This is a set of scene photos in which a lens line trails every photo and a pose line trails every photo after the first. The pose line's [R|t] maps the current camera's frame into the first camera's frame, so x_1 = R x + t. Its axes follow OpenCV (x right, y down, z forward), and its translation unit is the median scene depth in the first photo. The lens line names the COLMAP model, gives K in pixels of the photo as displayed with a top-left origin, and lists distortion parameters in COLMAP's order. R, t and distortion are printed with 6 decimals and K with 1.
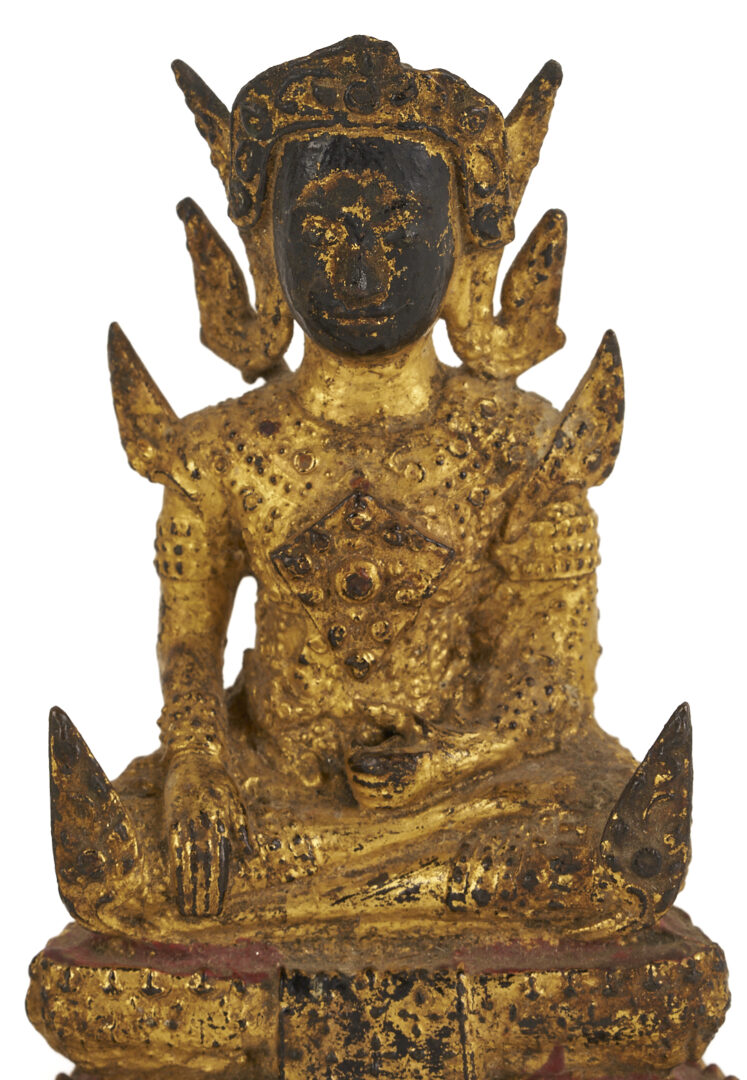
lens RADIAL K [[7981.8, 0, 372.3], [0, 7981.8, 533.4], [0, 0, 1]] dist [-0.069716, 0.000000]
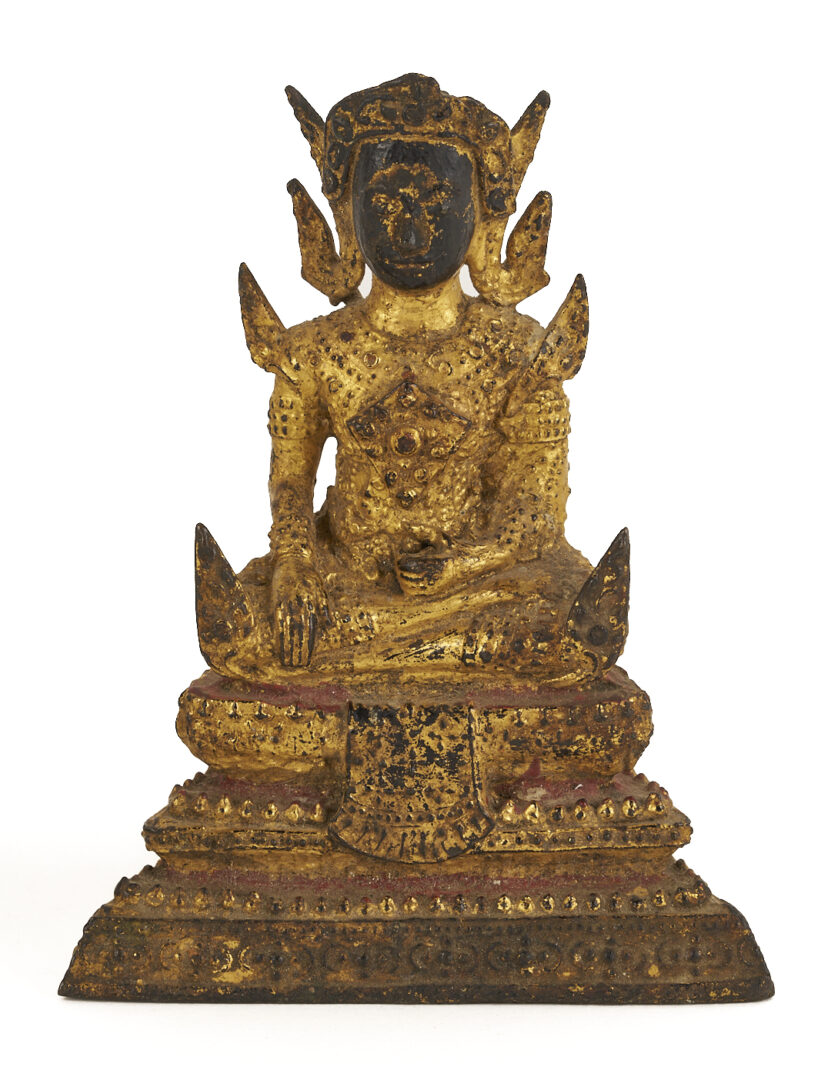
lens RADIAL K [[6591.9, 0, 412.4], [0, 6591.9, 541.6], [0, 0, 1]] dist [-0.171676, 0.000000]
pose [[0.999855, 0.017014, -0.000929, 0.000846], [-0.016989, 0.999593, 0.022909, -0.003437], [0.001318, -0.022890, 0.999737, -0.218551]]
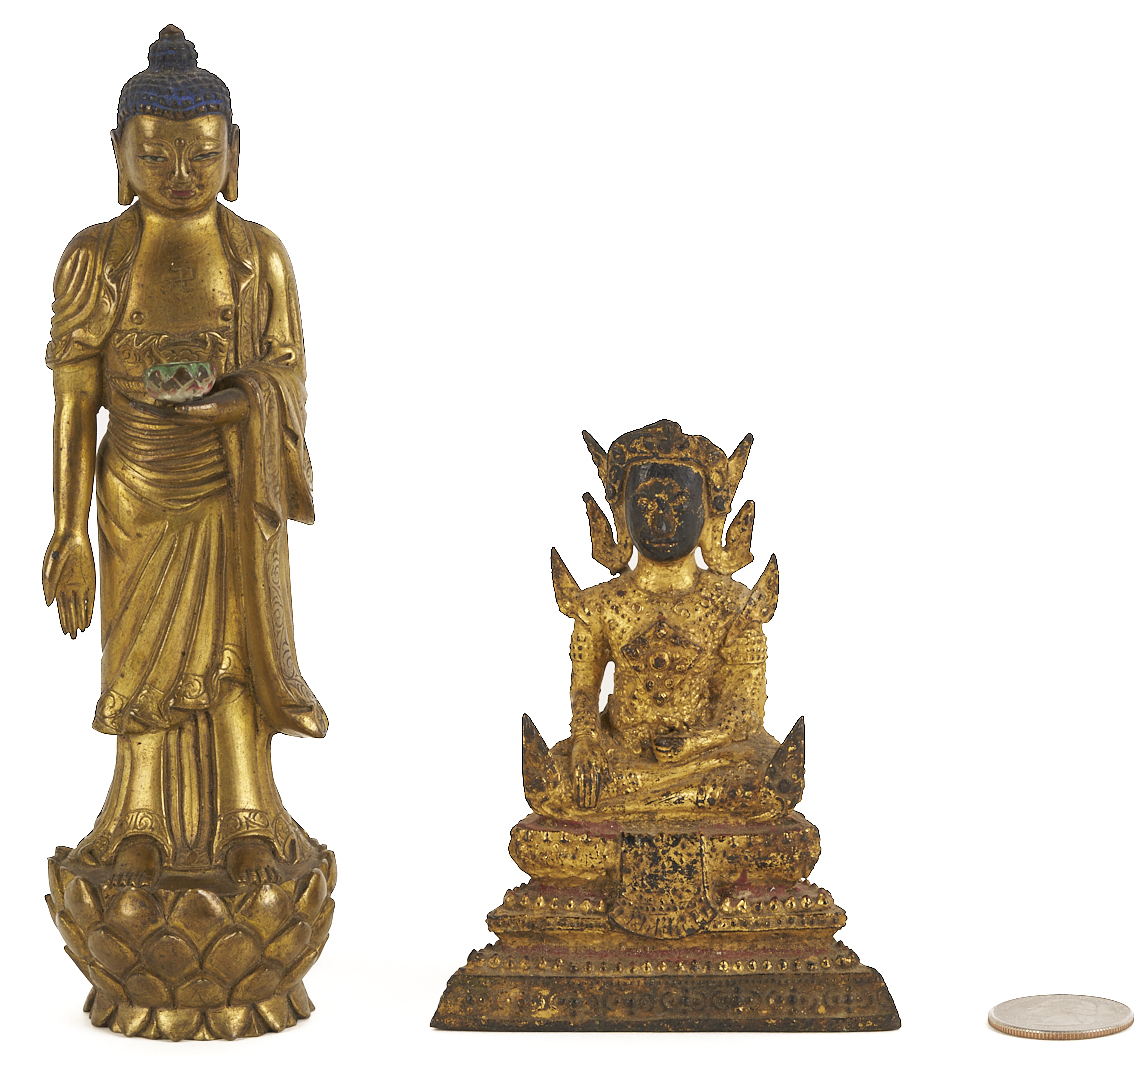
lens RADIAL K [[6560.9, 0, 566.6], [0, 6560.9, 543.2], [0, 0, 1]] dist [-0.165154, 0.000000]
pose [[0.999607, 0.018372, -0.021154, 0.010575], [-0.019786, 0.997443, -0.068670, 0.100635], [0.019838, 0.069062, 0.997415, -0.855346]]
